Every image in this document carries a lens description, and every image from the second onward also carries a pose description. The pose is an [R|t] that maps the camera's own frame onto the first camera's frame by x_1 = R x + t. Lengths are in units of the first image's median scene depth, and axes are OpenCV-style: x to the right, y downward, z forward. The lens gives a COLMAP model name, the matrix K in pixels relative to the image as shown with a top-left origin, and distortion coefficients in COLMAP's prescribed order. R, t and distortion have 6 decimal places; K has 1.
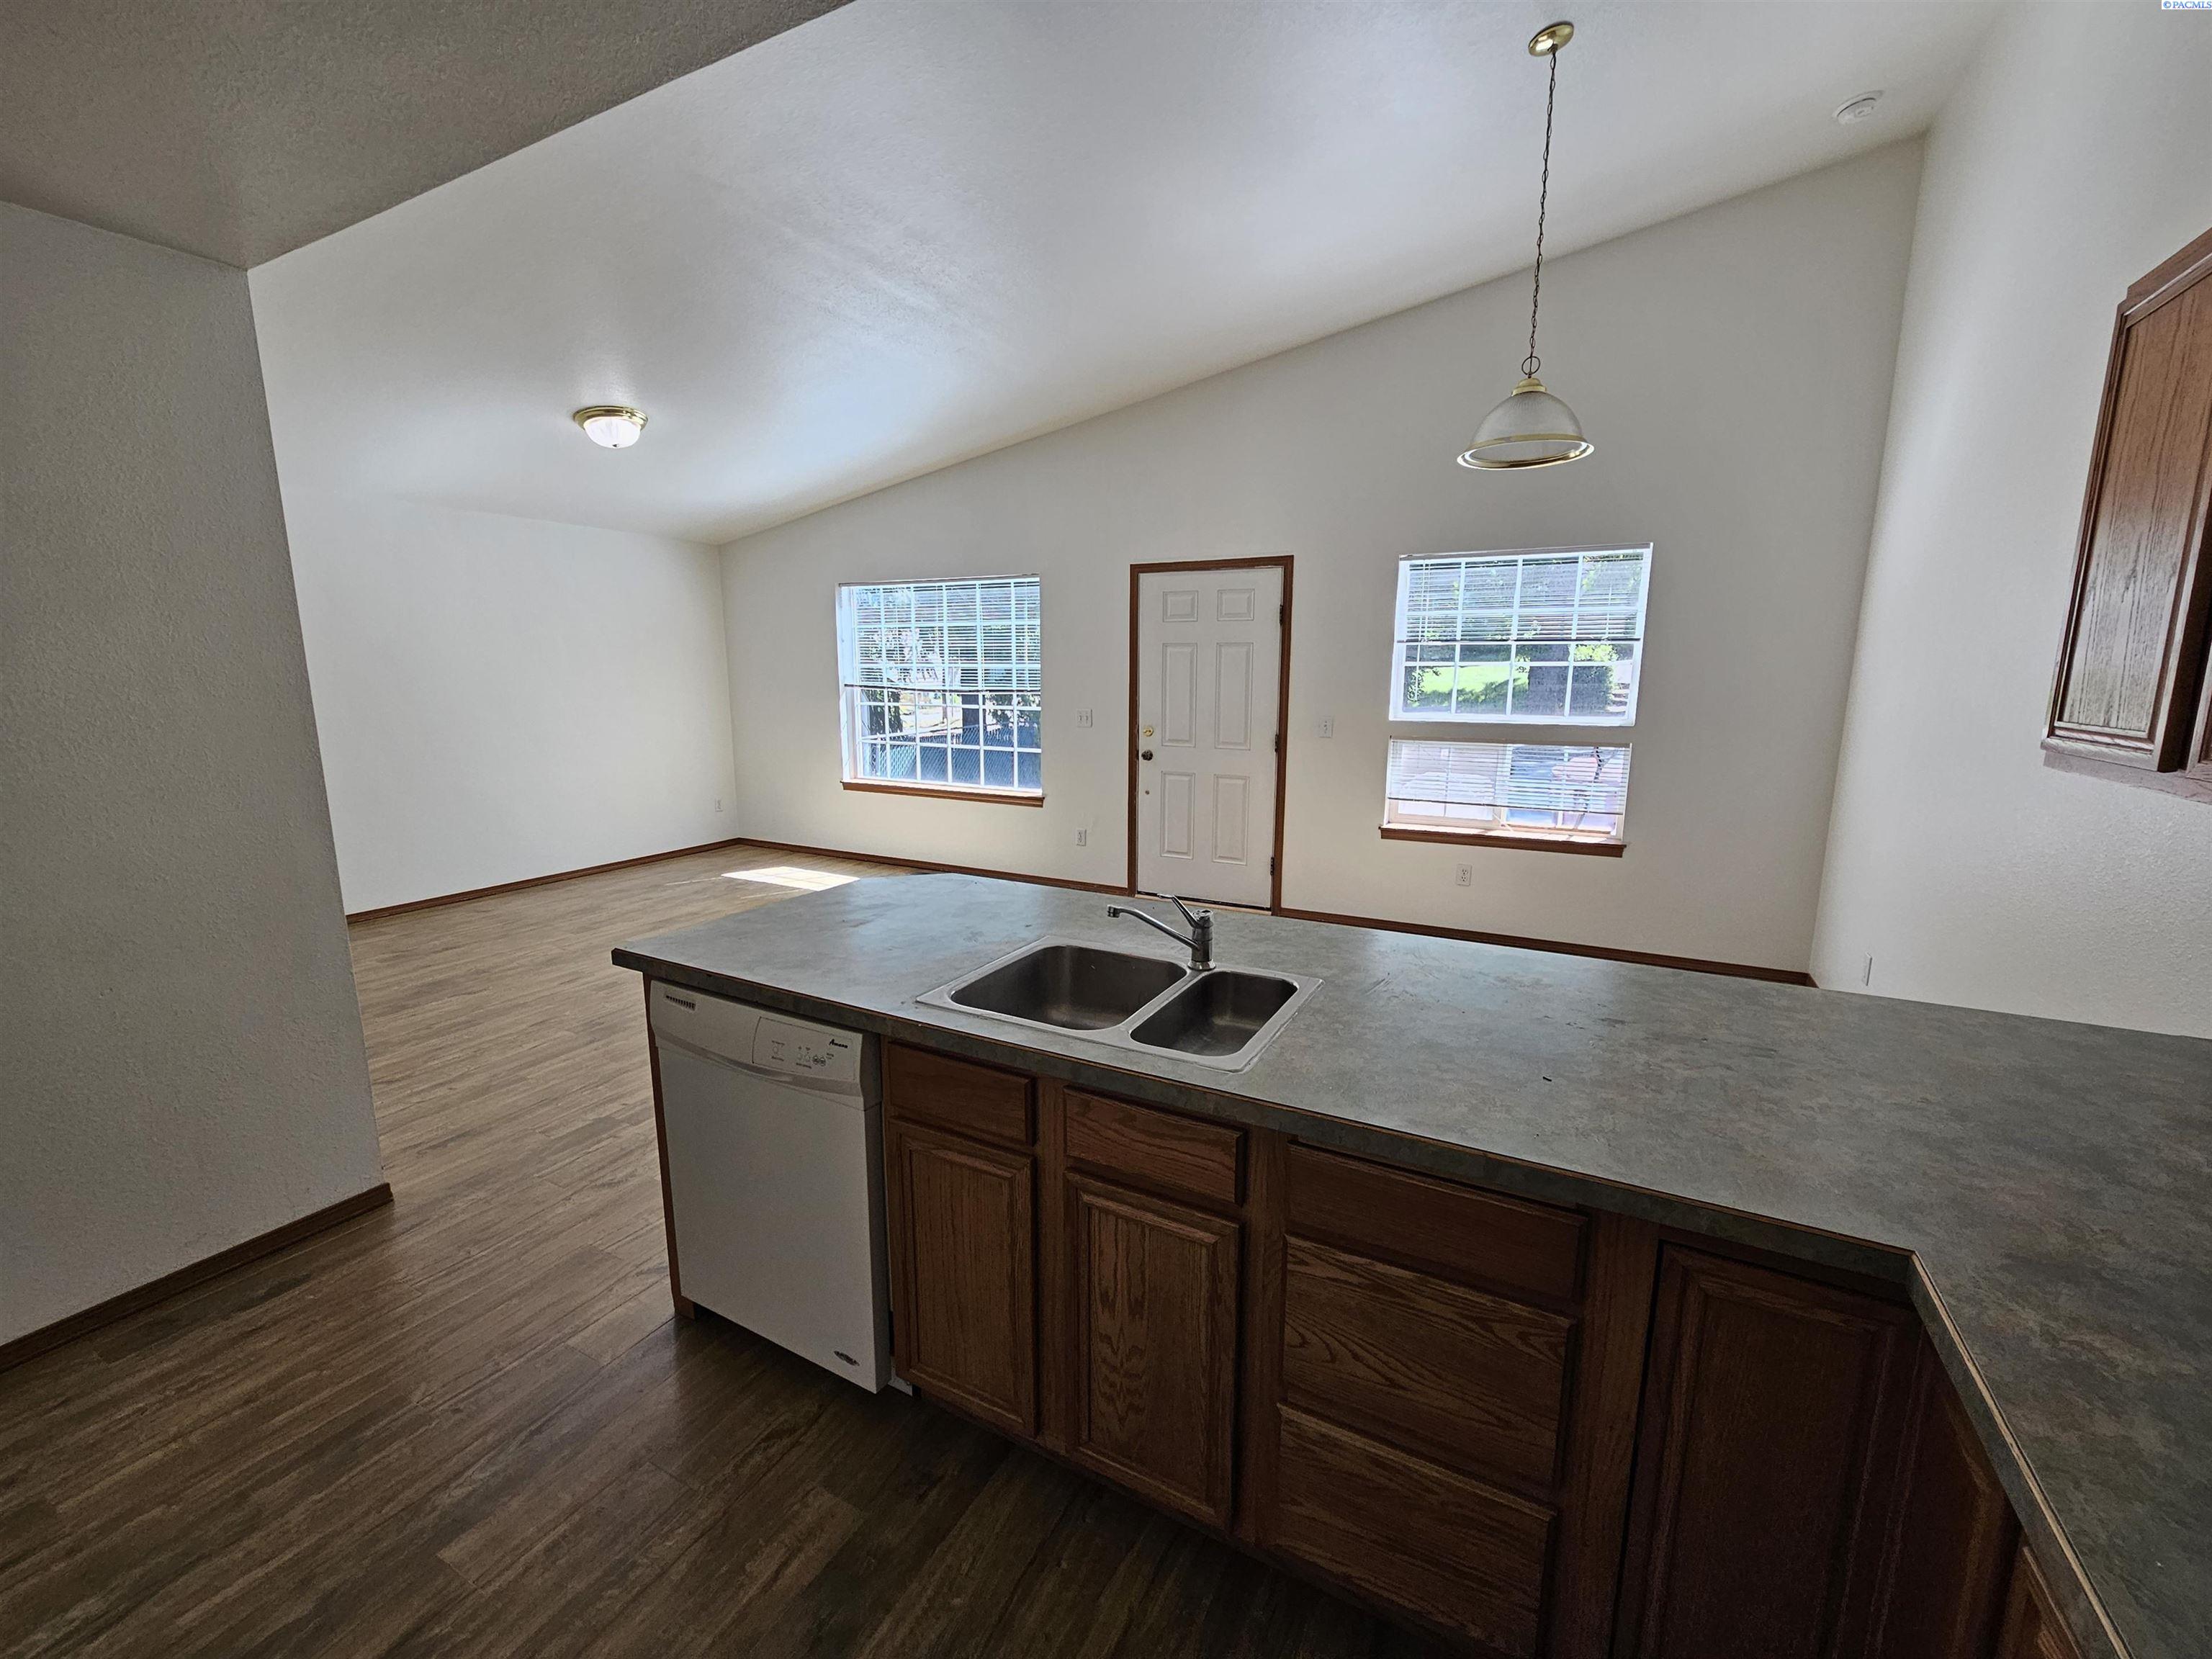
lens RADIAL K [[911.4, 0, 1112.8], [0, 911.4, 823.5], [0, 0, 1]] dist [-0.003919, 0.001912]
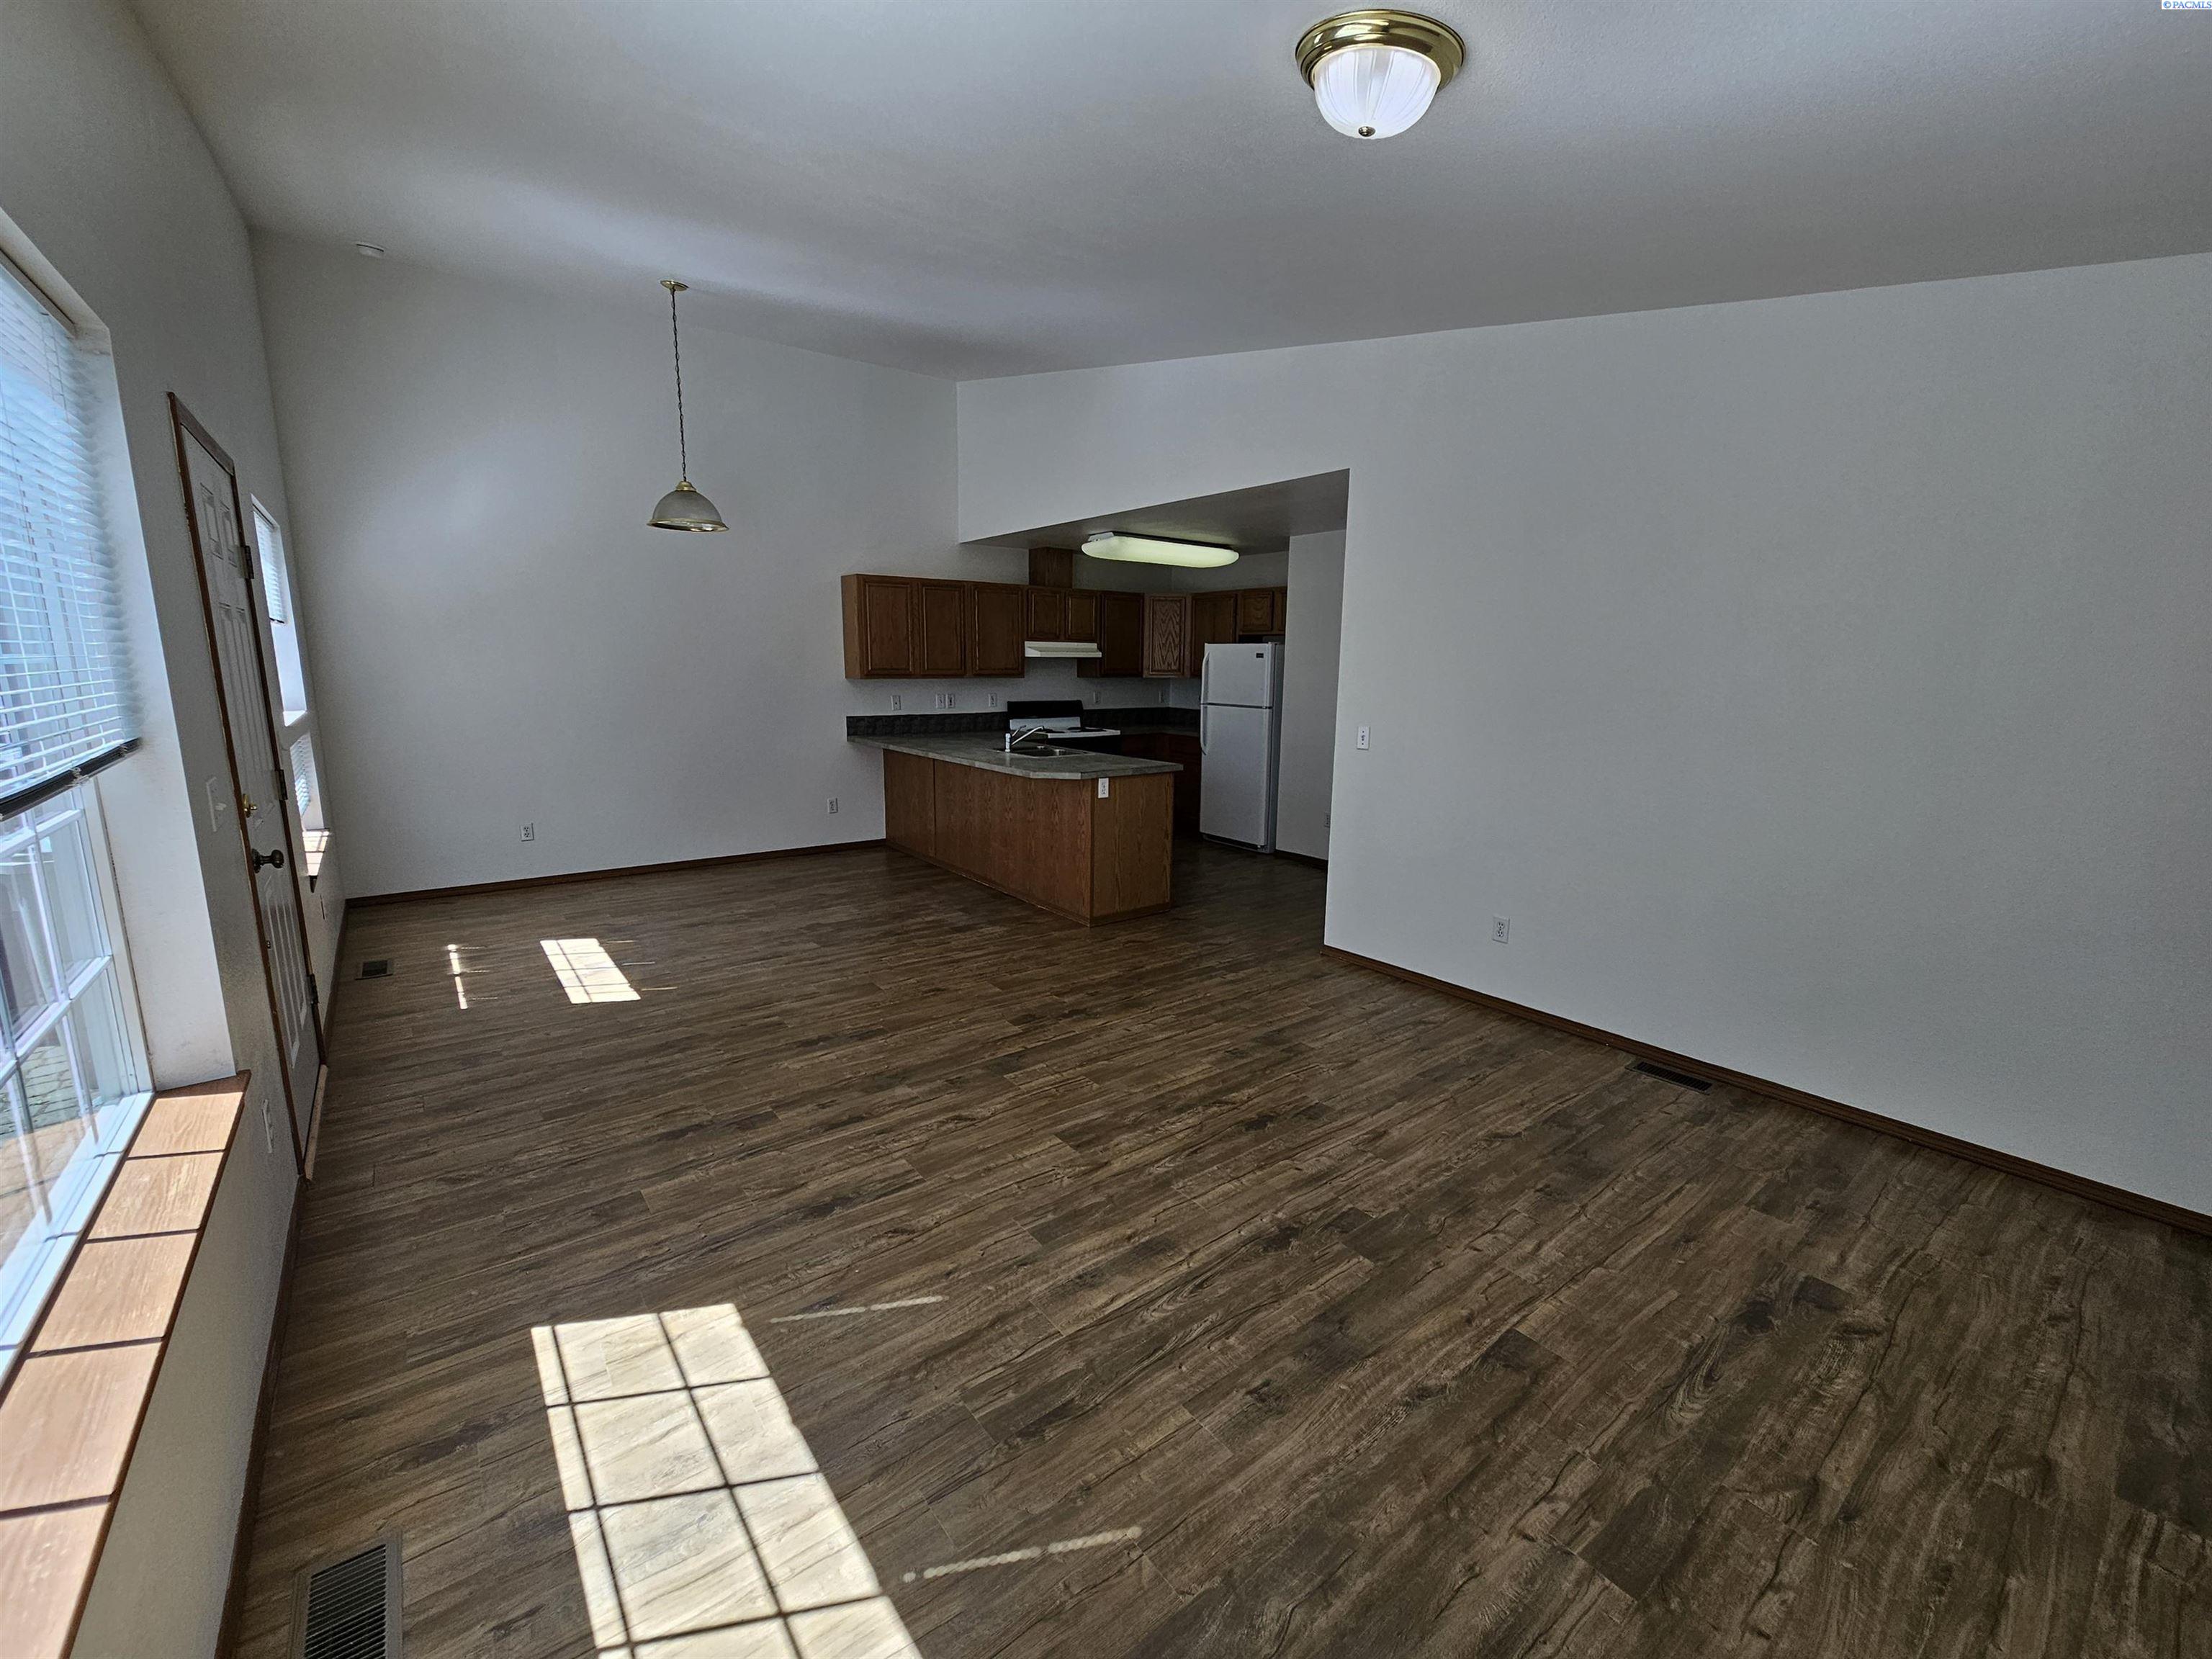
lens RADIAL K [[911.4, 0, 1111.8], [0, 911.4, 827.2], [0, 0, 1]] dist [-0.003919, 0.001912]
pose [[-0.911971, -0.089124, 0.400458, -0.570241], [0.055421, 0.940407, 0.335504, -0.241167], [-0.406495, 0.328164, -0.852684, 1.354976]]
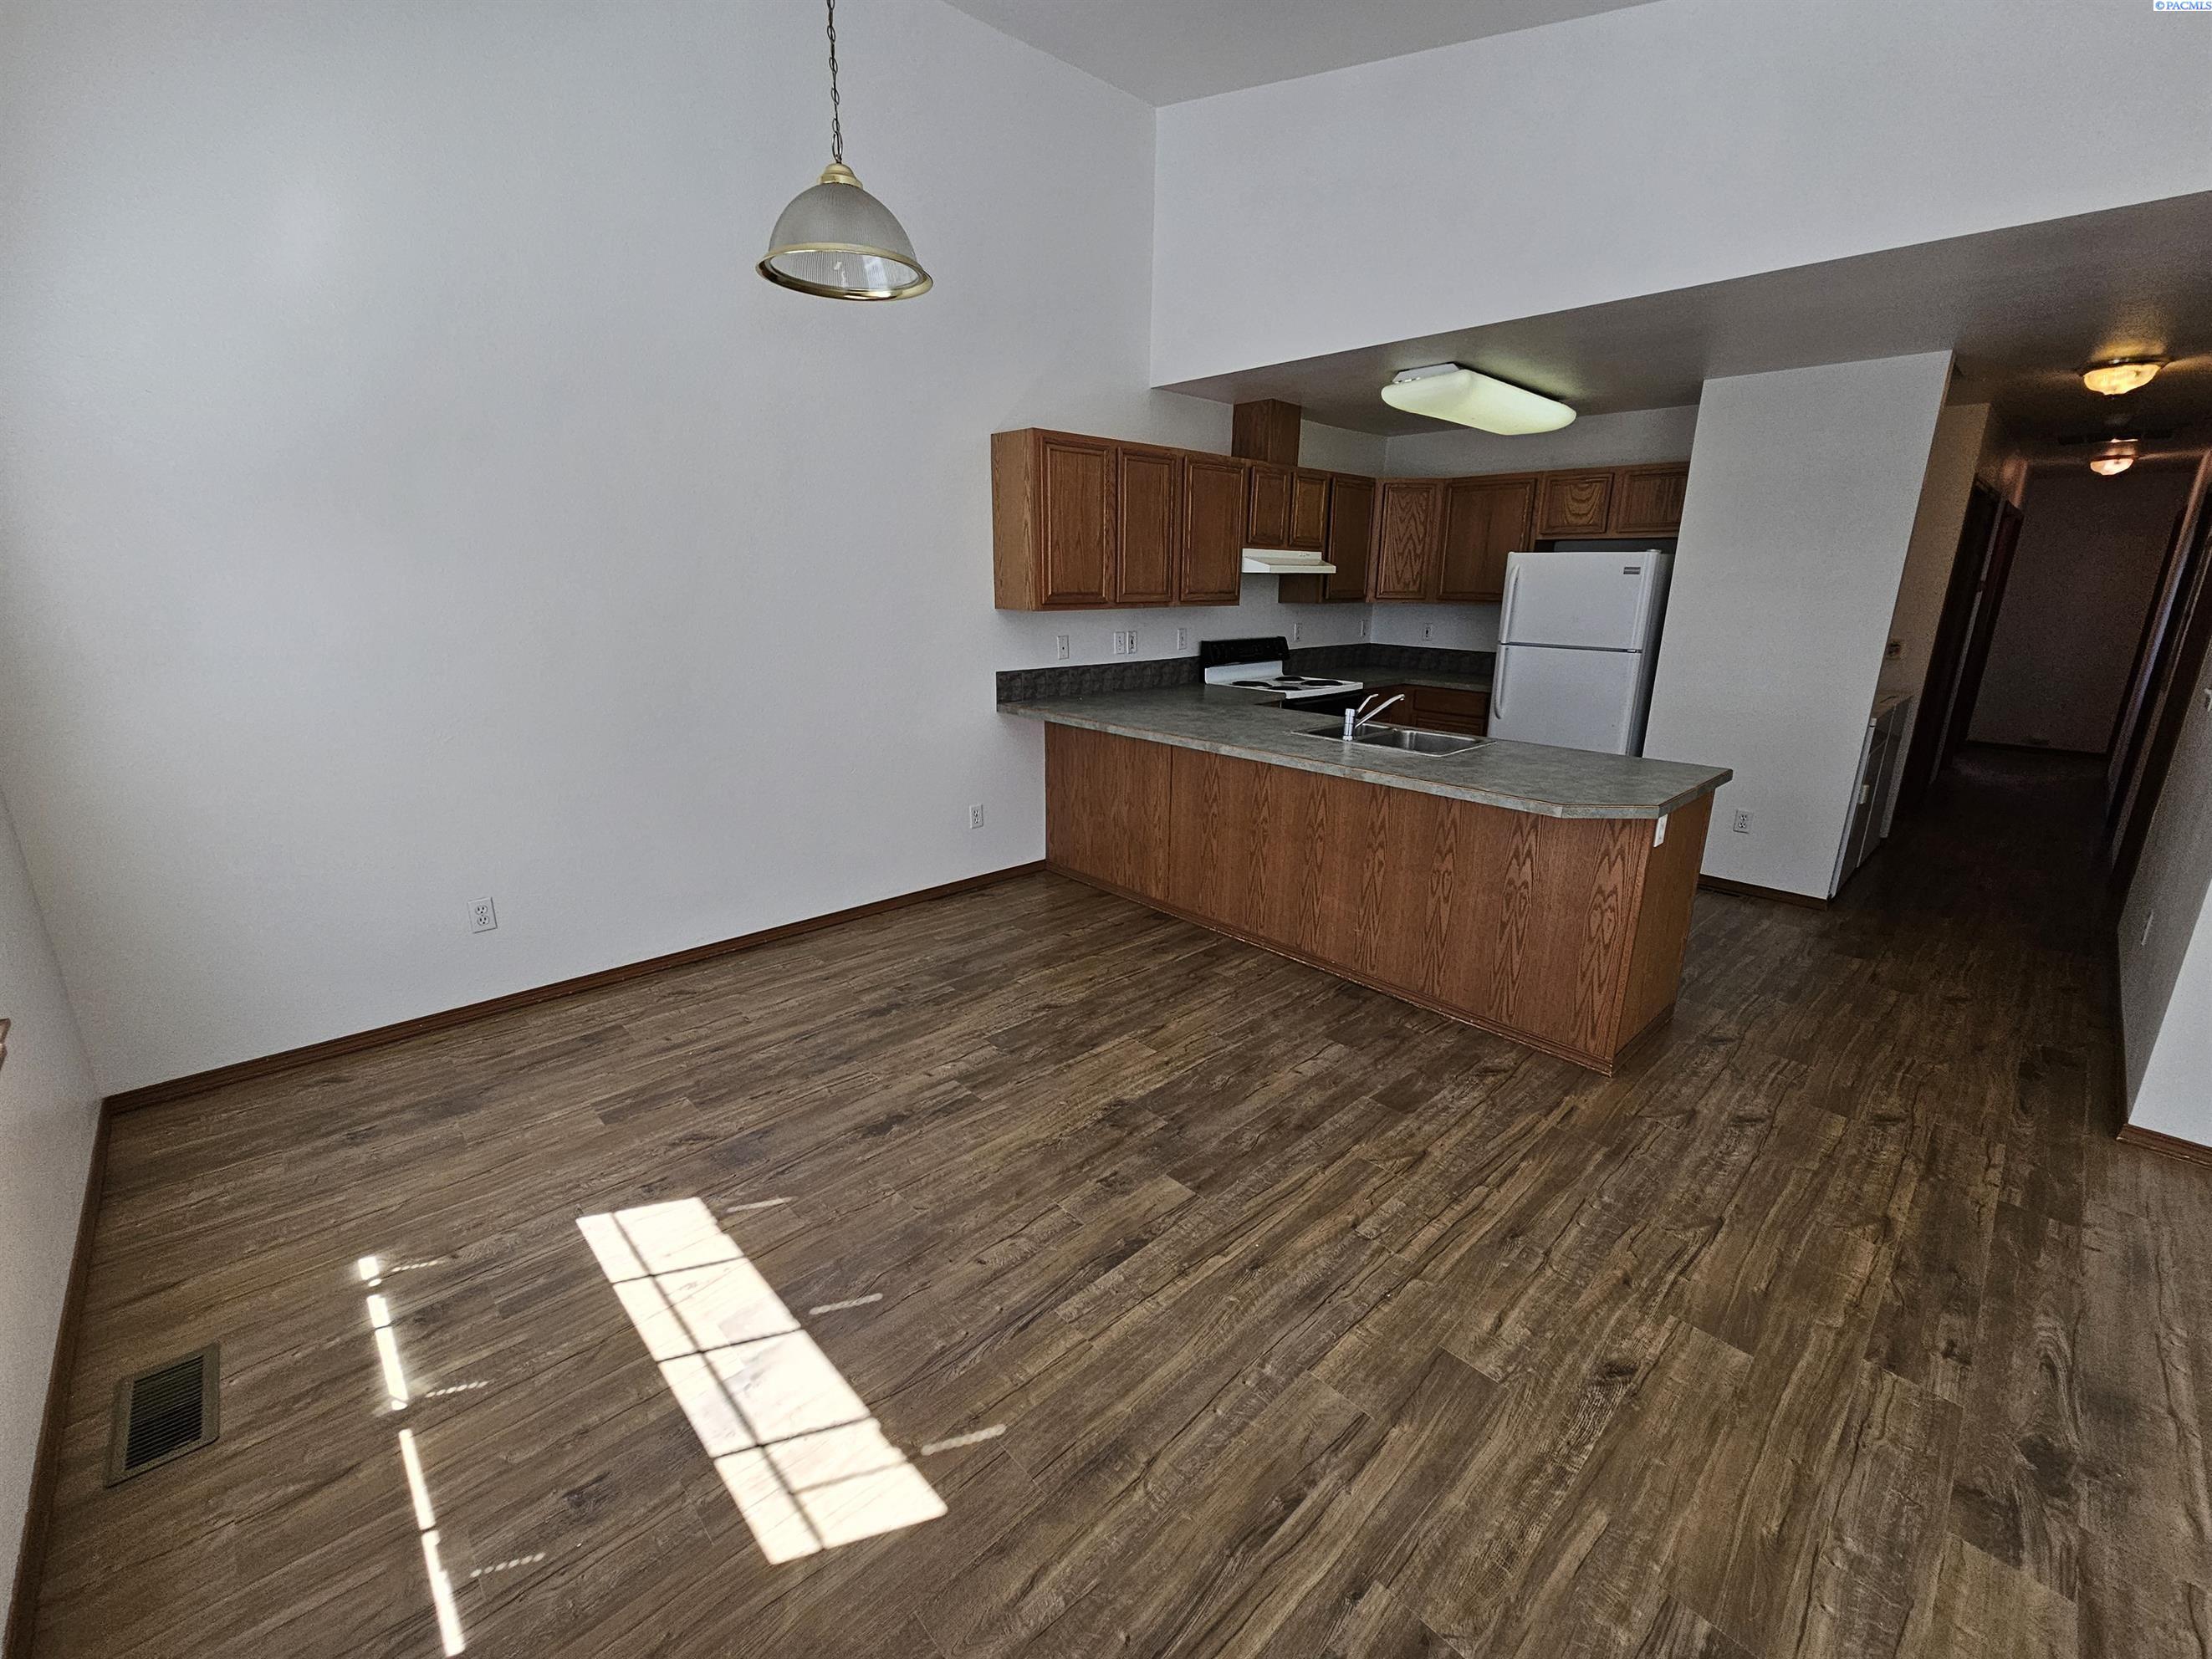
lens RADIAL K [[911.3, 0, 1116.2], [0, 911.3, 827.4], [0, 0, 1]] dist [-0.003919, 0.001912]
pose [[-0.949358, -0.098176, 0.298466, -0.009362], [0.039448, 0.905169, 0.423217, -0.181890], [-0.311712, 0.413558, -0.855456, 1.038247]]
